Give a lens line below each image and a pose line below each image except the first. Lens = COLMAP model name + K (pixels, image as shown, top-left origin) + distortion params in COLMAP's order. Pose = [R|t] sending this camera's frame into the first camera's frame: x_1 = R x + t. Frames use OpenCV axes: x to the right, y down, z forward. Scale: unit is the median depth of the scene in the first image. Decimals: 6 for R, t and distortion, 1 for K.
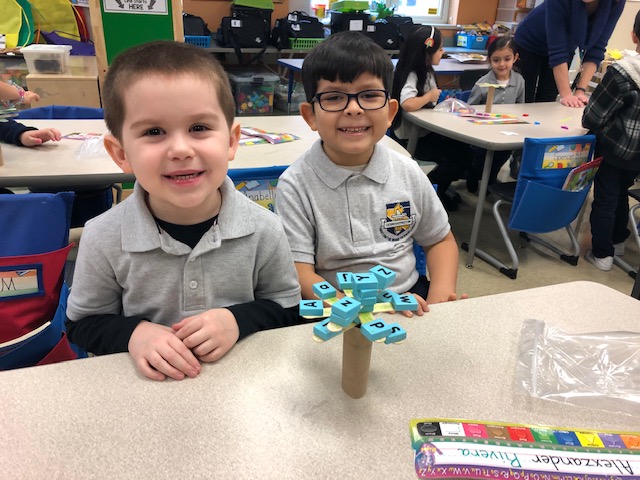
lens RADIAL K [[517.5, 0, 317.8], [0, 517.5, 241.3], [0, 0, 1]] dist [0.048849, -0.039277]
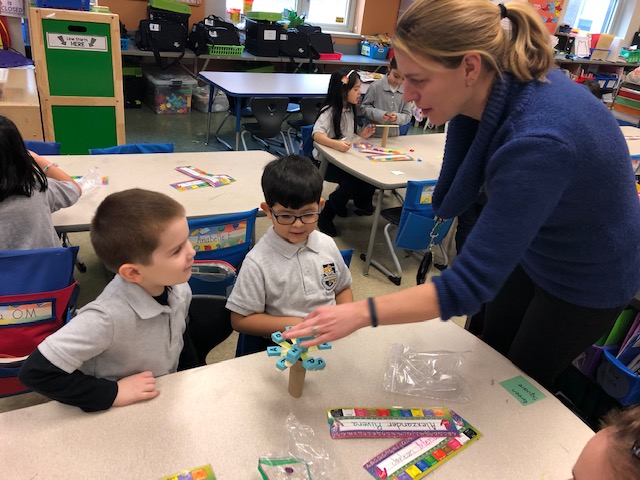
lens RADIAL K [[517.5, 0, 320.0], [0, 517.5, 260.7], [0, 0, 1]] dist [0.048849, -0.039277]
pose [[0.982637, -0.005863, 0.185447, -0.051293], [-0.011289, 0.995759, 0.091301, -0.095946], [-0.185196, -0.091809, 0.978404, -0.207114]]
